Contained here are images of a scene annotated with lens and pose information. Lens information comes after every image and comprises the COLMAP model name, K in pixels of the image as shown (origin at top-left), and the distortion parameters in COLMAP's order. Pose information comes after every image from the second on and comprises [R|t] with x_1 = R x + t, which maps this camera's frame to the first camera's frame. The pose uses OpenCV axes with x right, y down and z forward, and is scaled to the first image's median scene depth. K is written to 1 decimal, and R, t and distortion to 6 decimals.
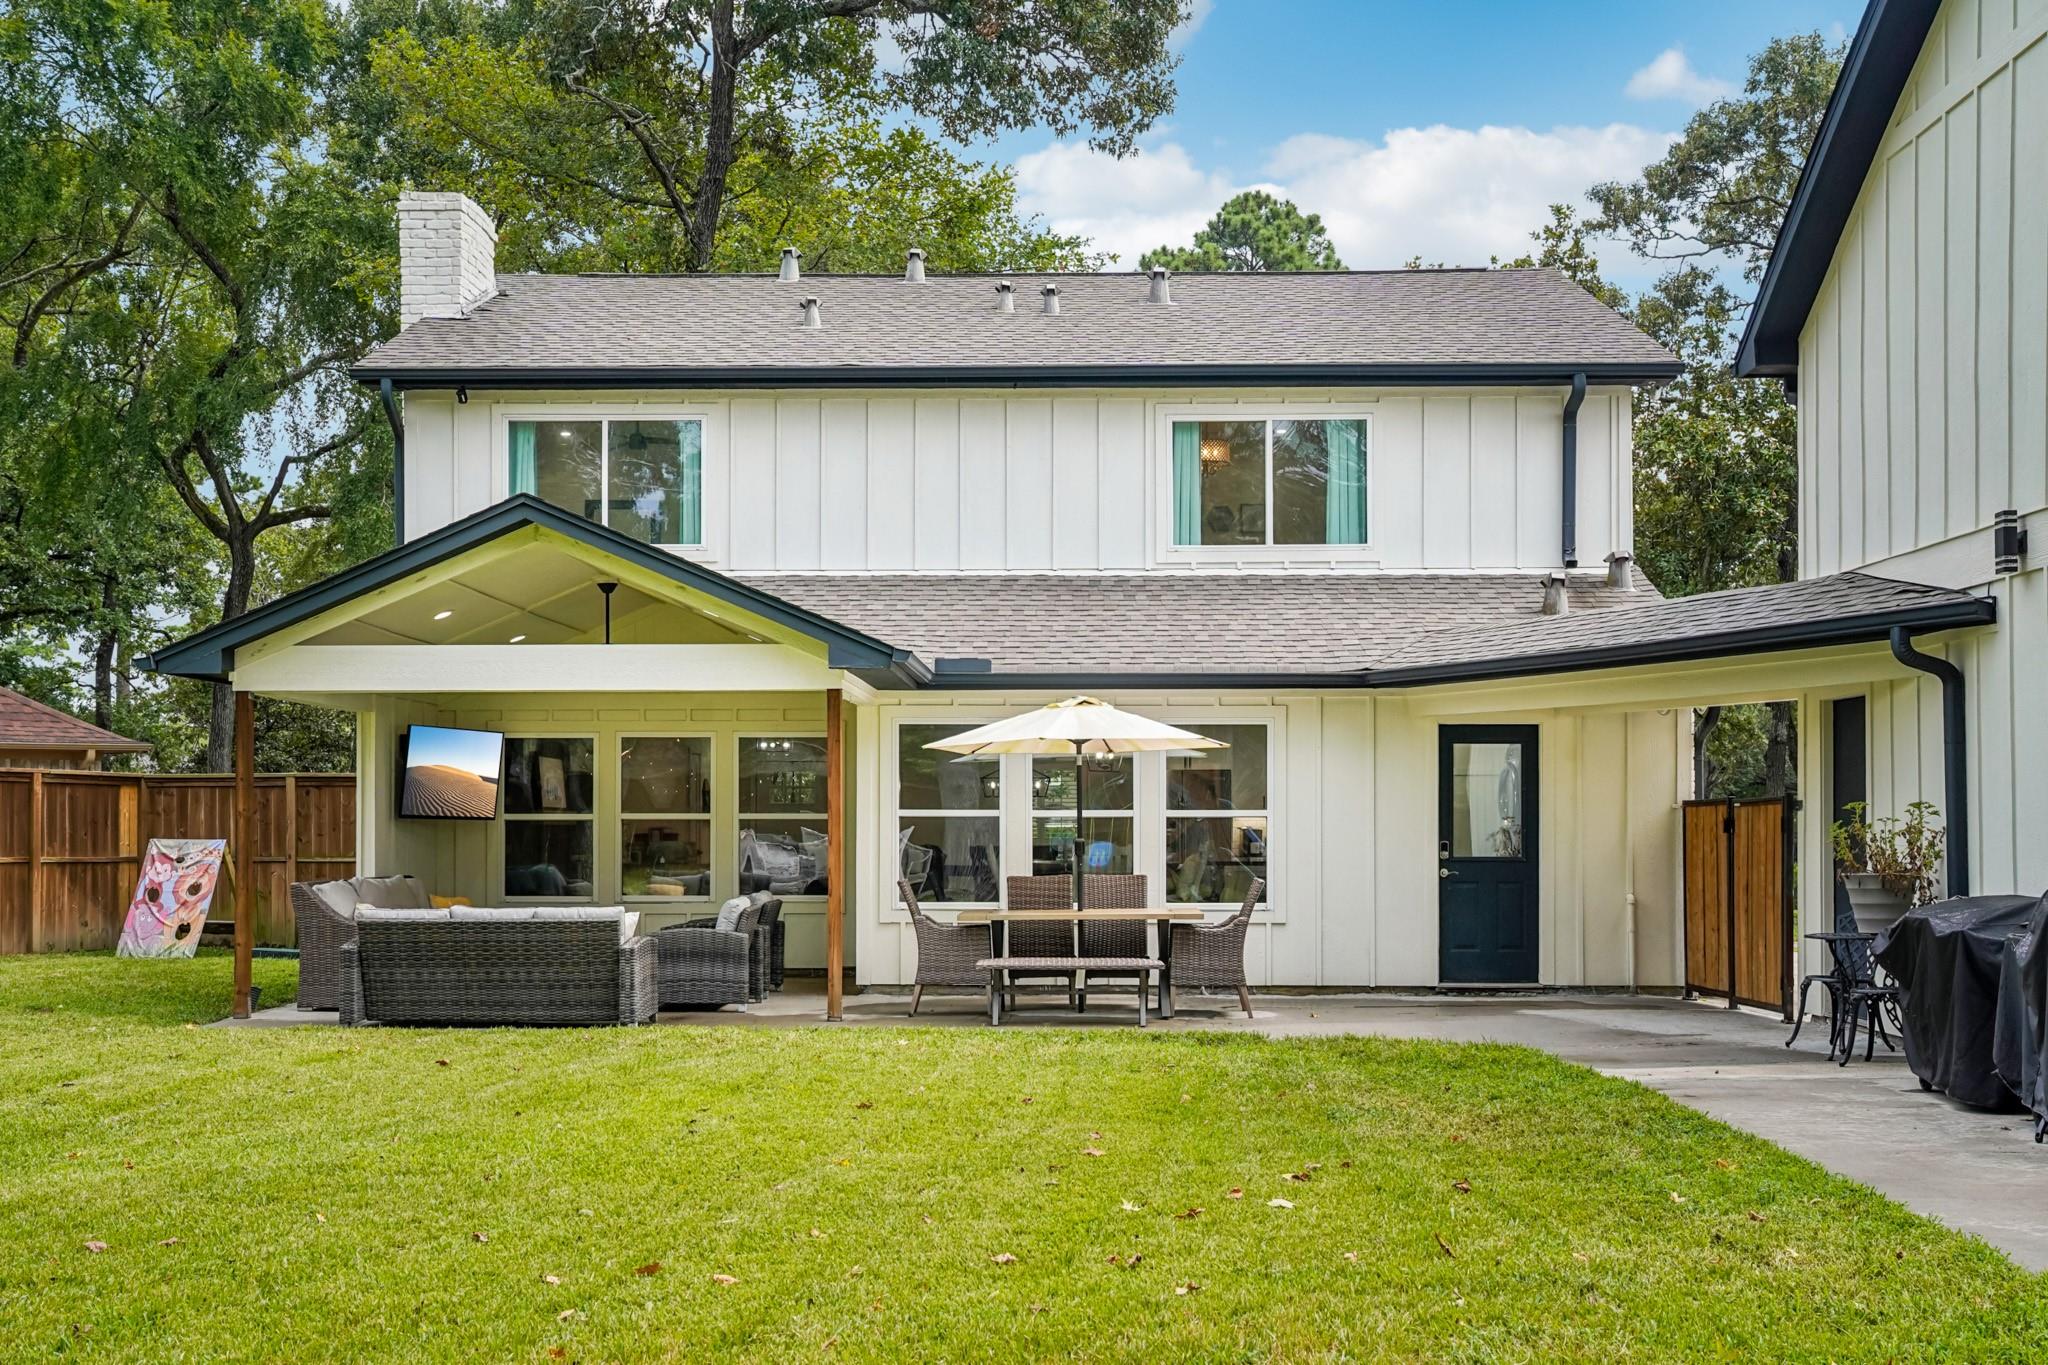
lens RADIAL K [[2190.0, 0, 1024.0], [0, 2190.0, 682.5], [0, 0, 1]] dist [-0.003099, -0.005081]
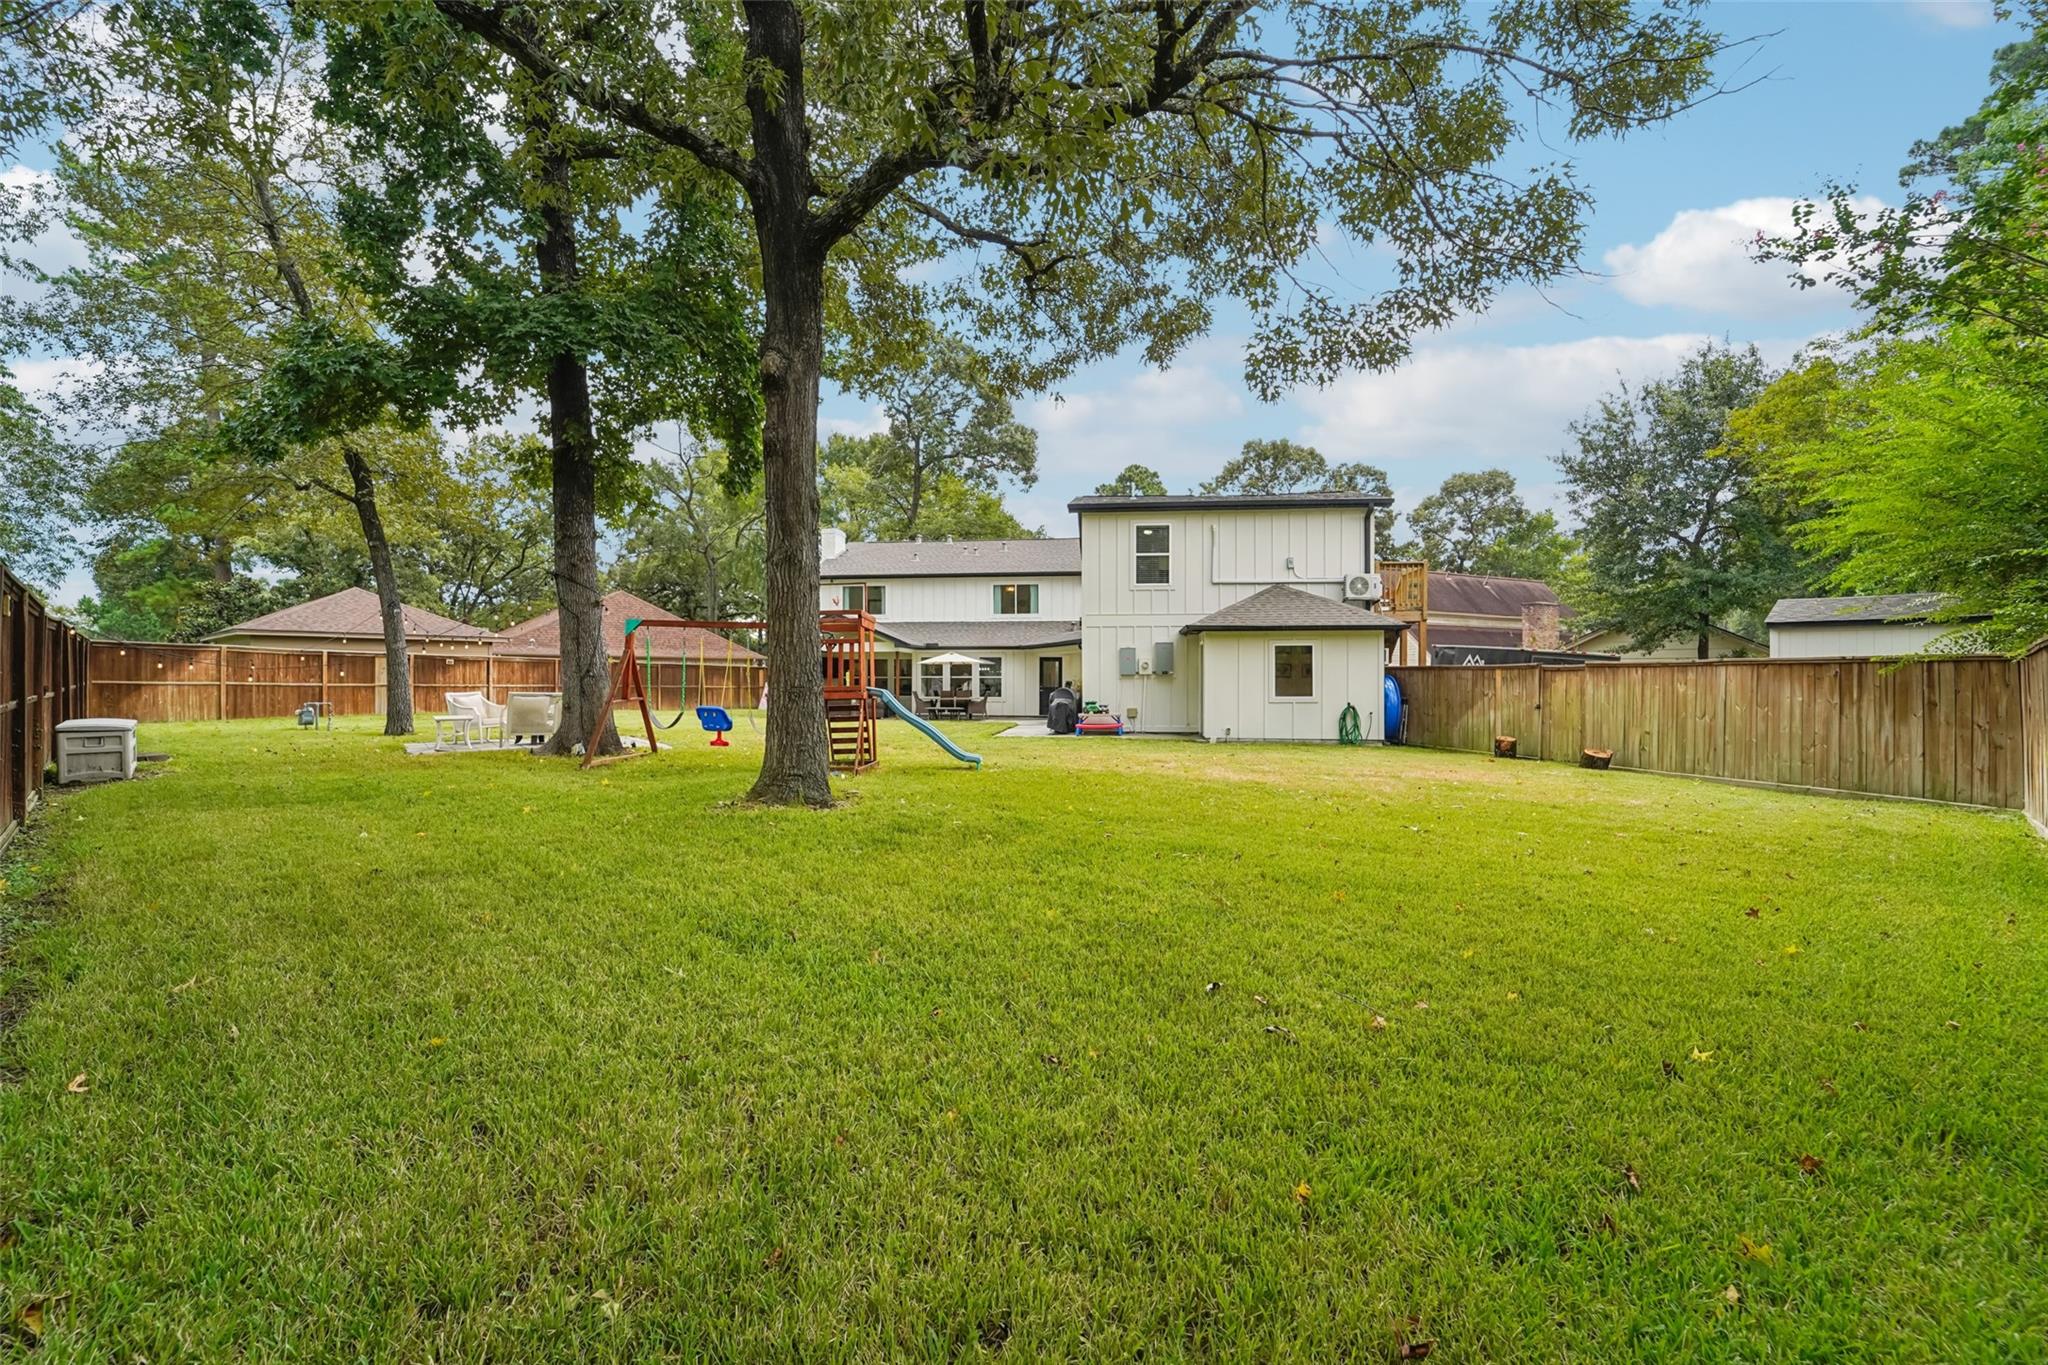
lens RADIAL K [[835.1, 0, 1024.0], [0, 835.1, 682.5], [0, 0, 1]] dist [-0.000083, -0.000002]
pose [[0.994860, -0.000964, -0.101256, 0.318489], [0.007990, 0.997584, 0.069006, -0.044948], [0.100945, -0.069460, 0.992464, -0.679820]]
